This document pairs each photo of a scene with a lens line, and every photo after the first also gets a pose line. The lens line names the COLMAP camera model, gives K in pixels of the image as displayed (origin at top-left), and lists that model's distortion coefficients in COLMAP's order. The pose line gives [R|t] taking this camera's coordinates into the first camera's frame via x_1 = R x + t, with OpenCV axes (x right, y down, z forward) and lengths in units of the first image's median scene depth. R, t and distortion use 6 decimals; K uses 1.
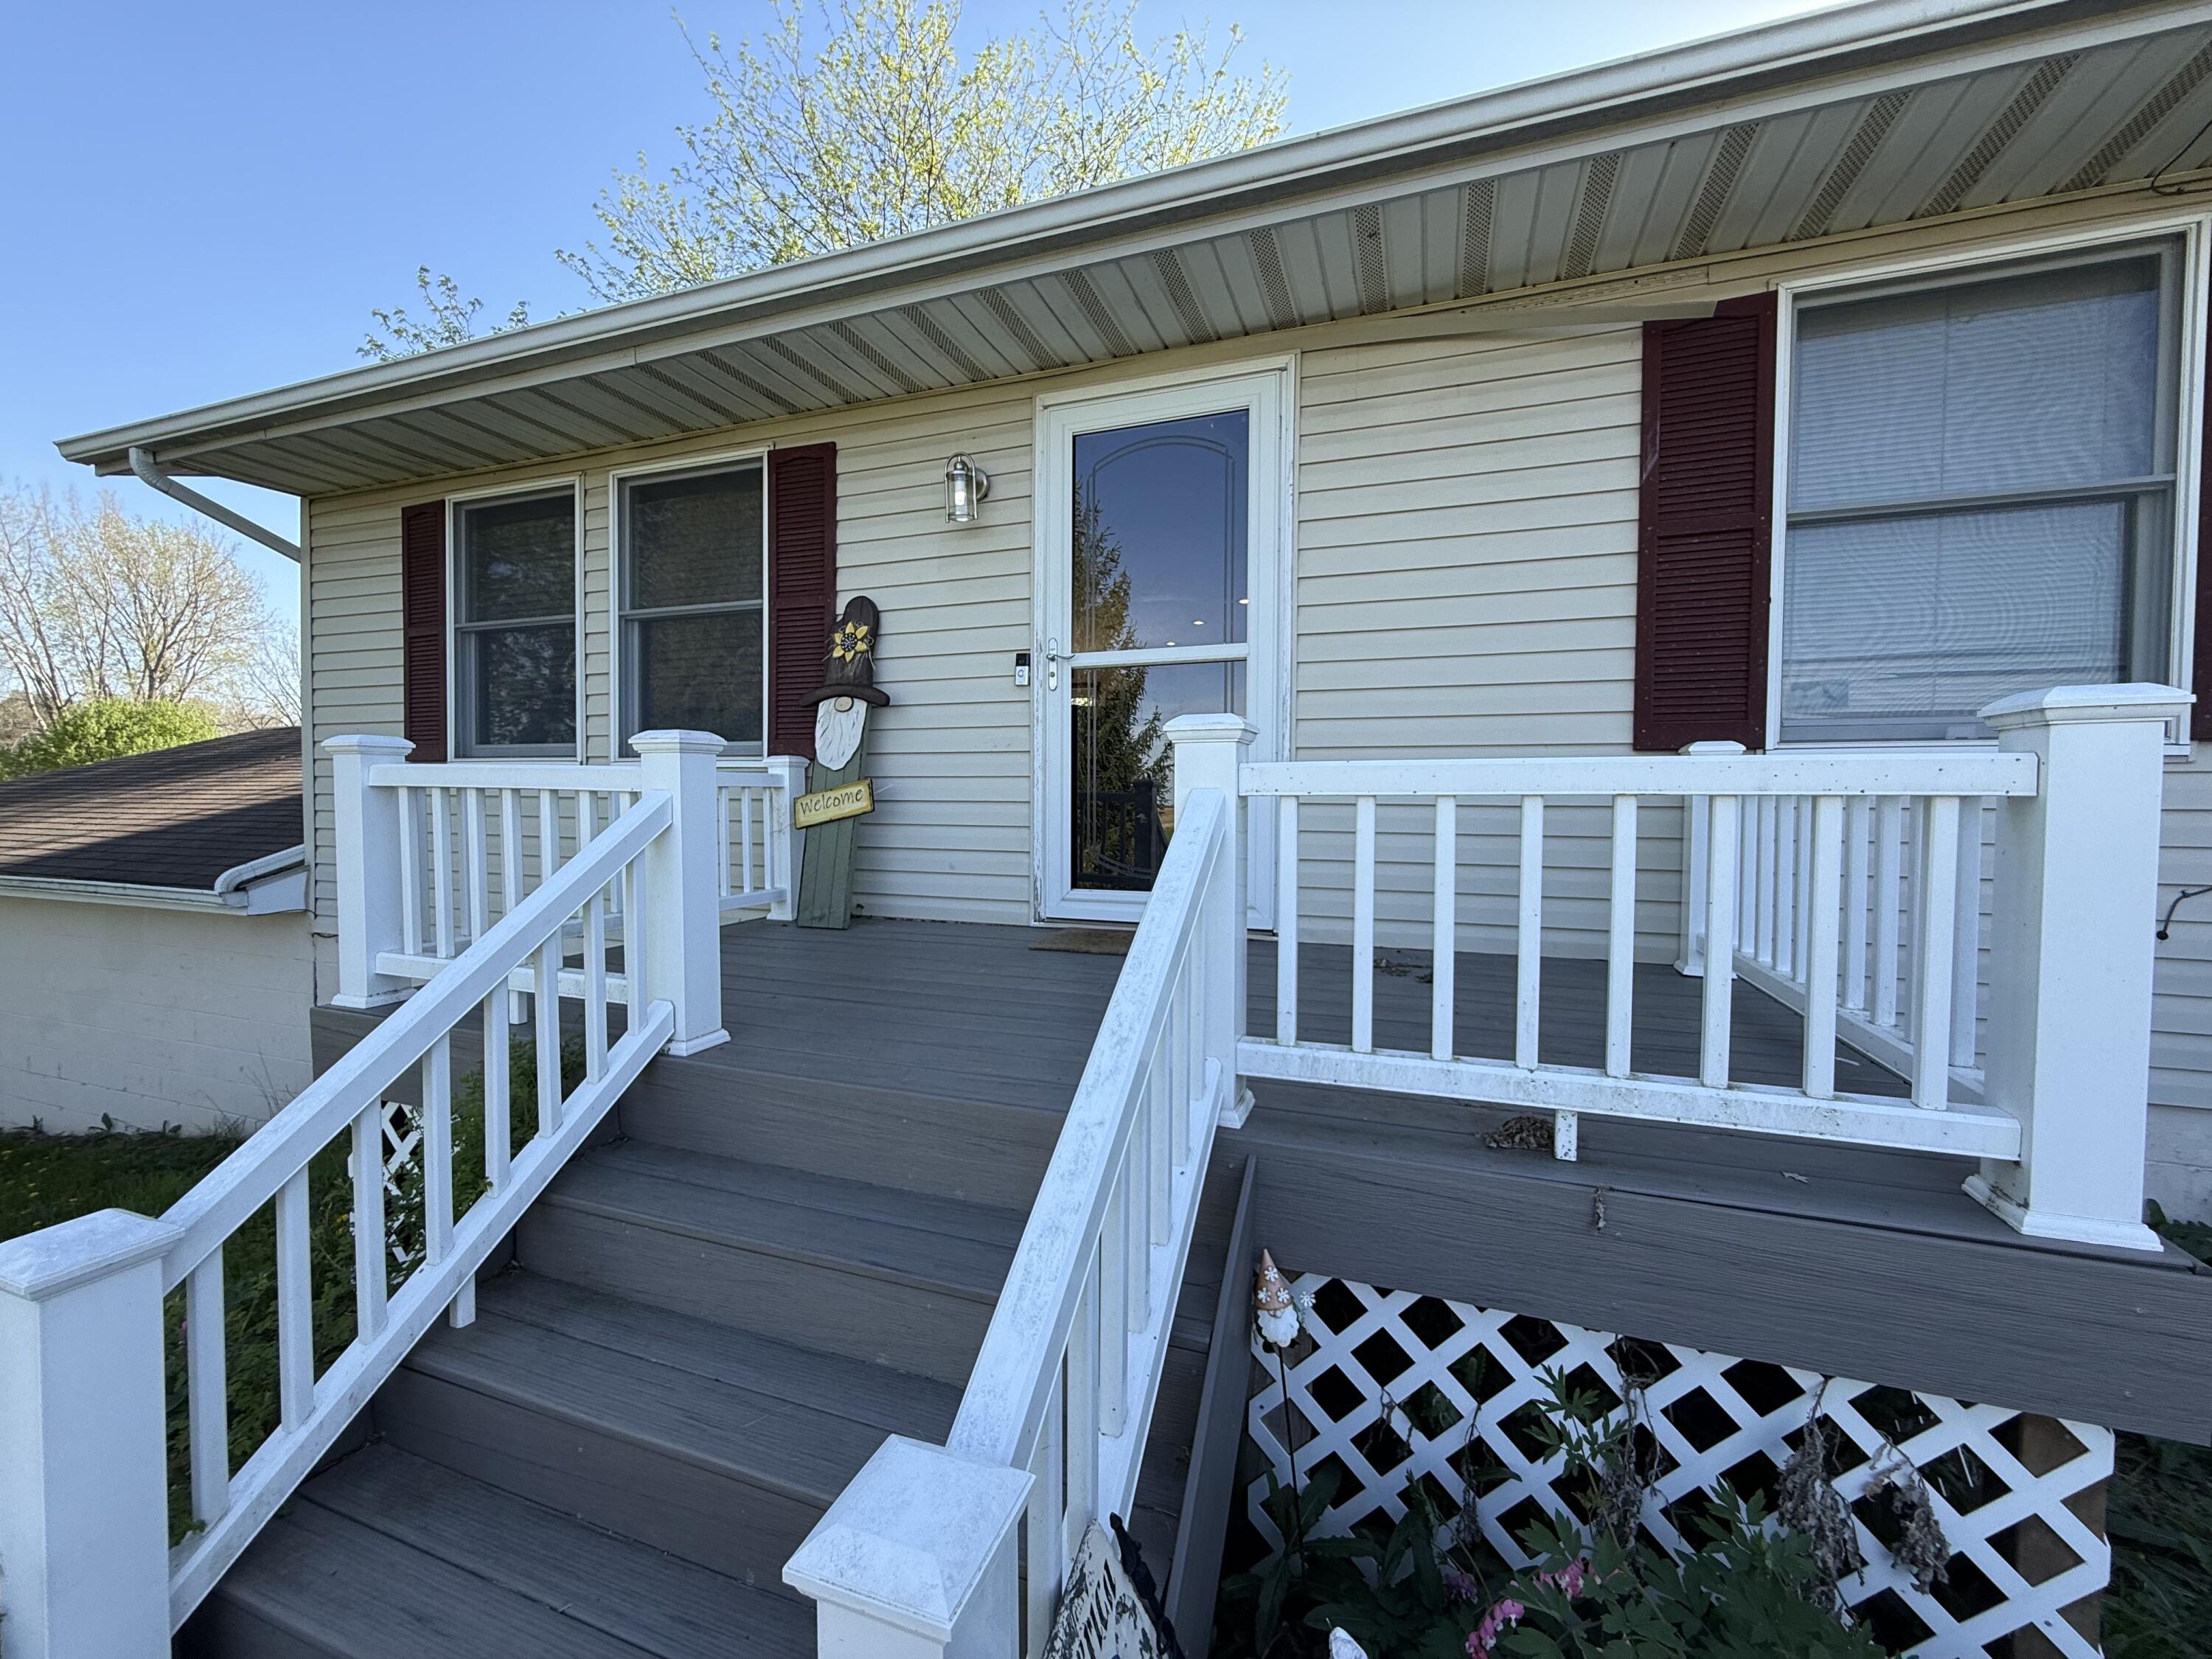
lens RADIAL K [[888.2, 0, 1102.4], [0, 888.2, 826.4], [0, 0, 1]] dist [0.001302, 0.000066]
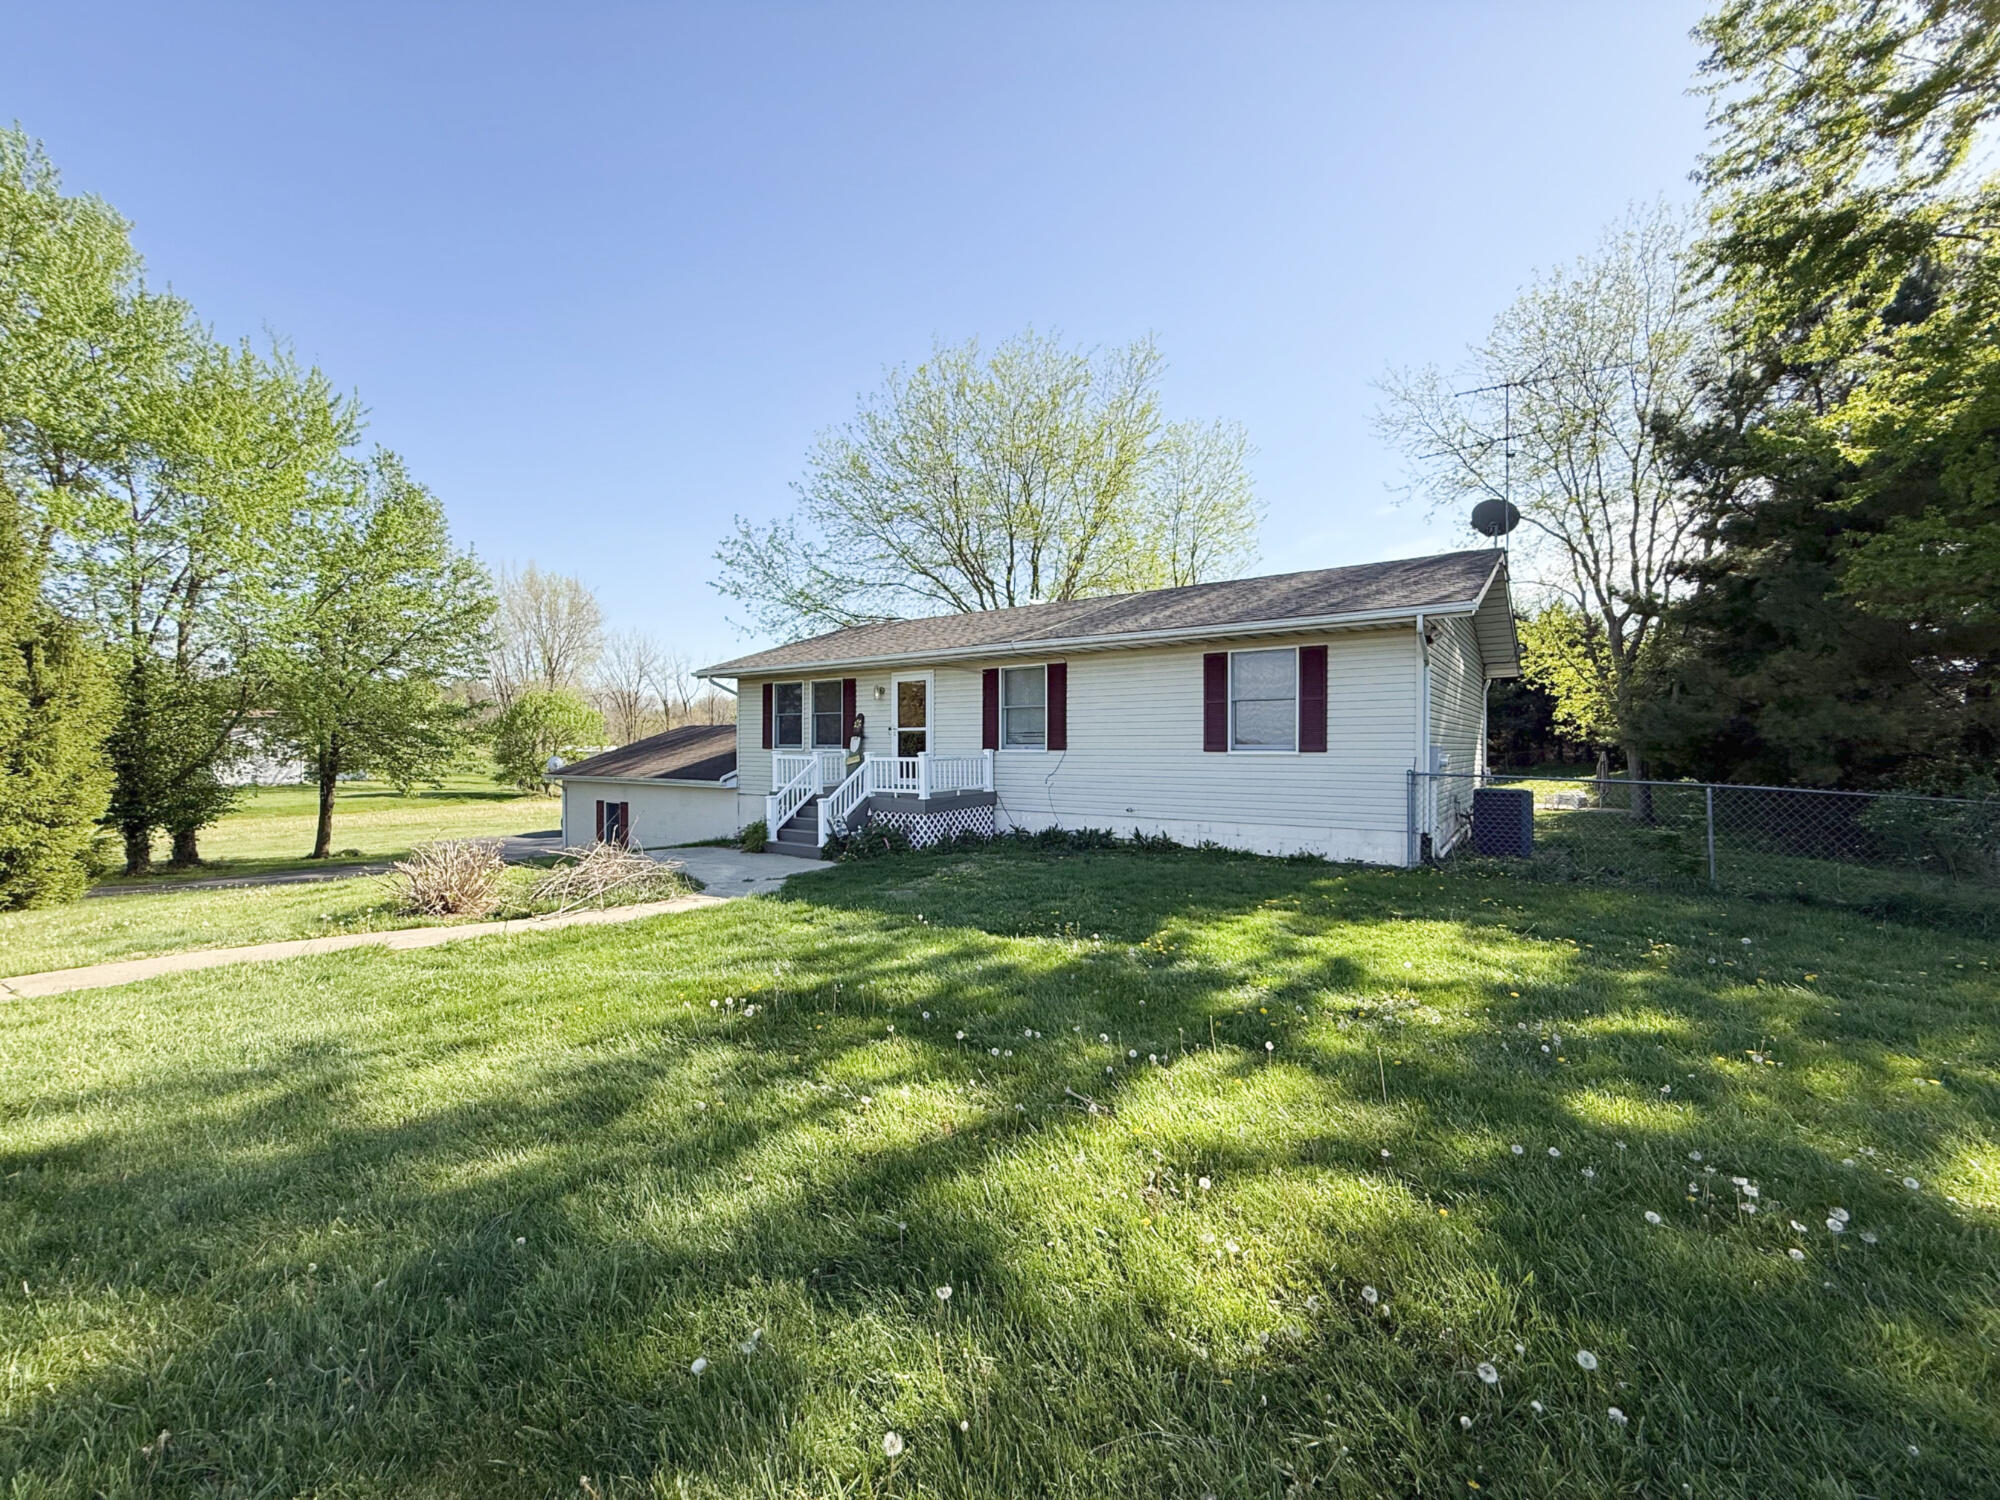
lens RADIAL K [[803.1, 0, 996.8], [0, 803.1, 747.2], [0, 0, 1]] dist [0.001302, 0.000066]
pose [[0.961517, -0.004719, -0.274704, 1.548547], [-0.003331, 0.999579, -0.028830, 0.025335], [0.274725, 0.028635, 0.961096, -2.781817]]
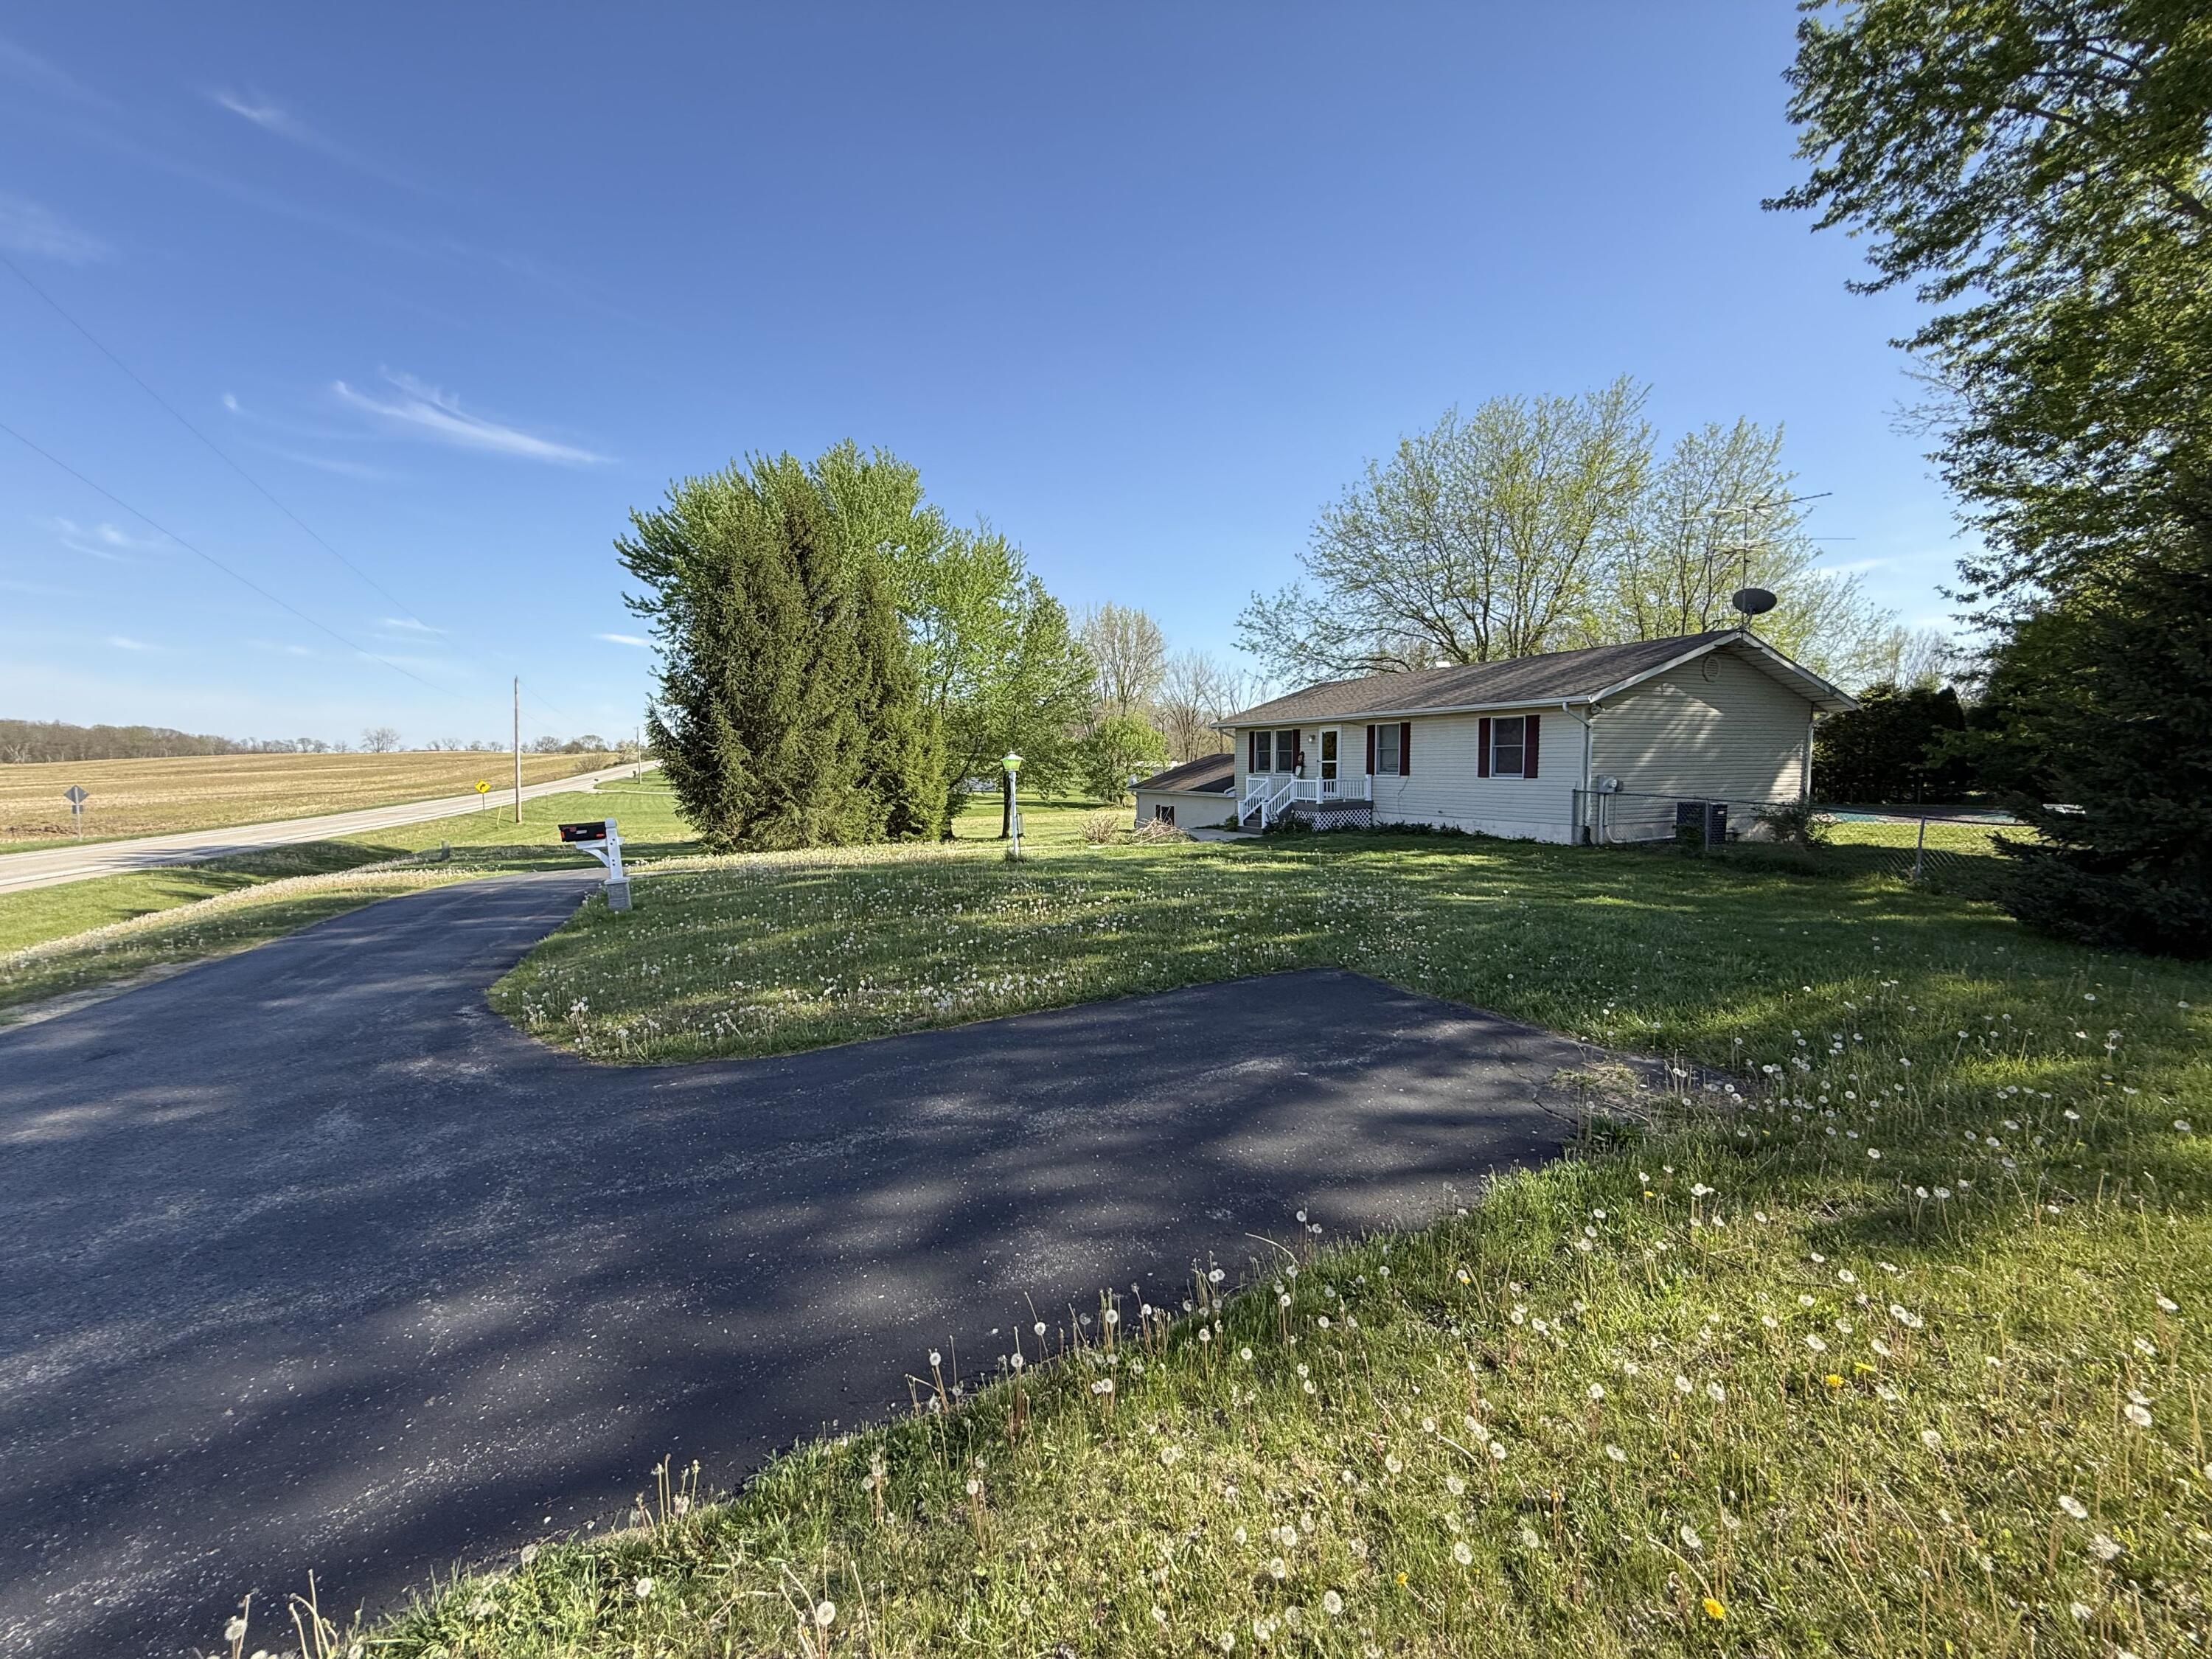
lens RADIAL K [[888.2, 0, 1102.4], [0, 888.2, 826.4], [0, 0, 1]] dist [0.001302, 0.000066]
pose [[0.692118, 0.041963, -0.720564, 3.927437], [-0.009061, 0.998735, 0.049460, 0.004139], [0.721728, -0.027703, 0.691622, -5.303317]]
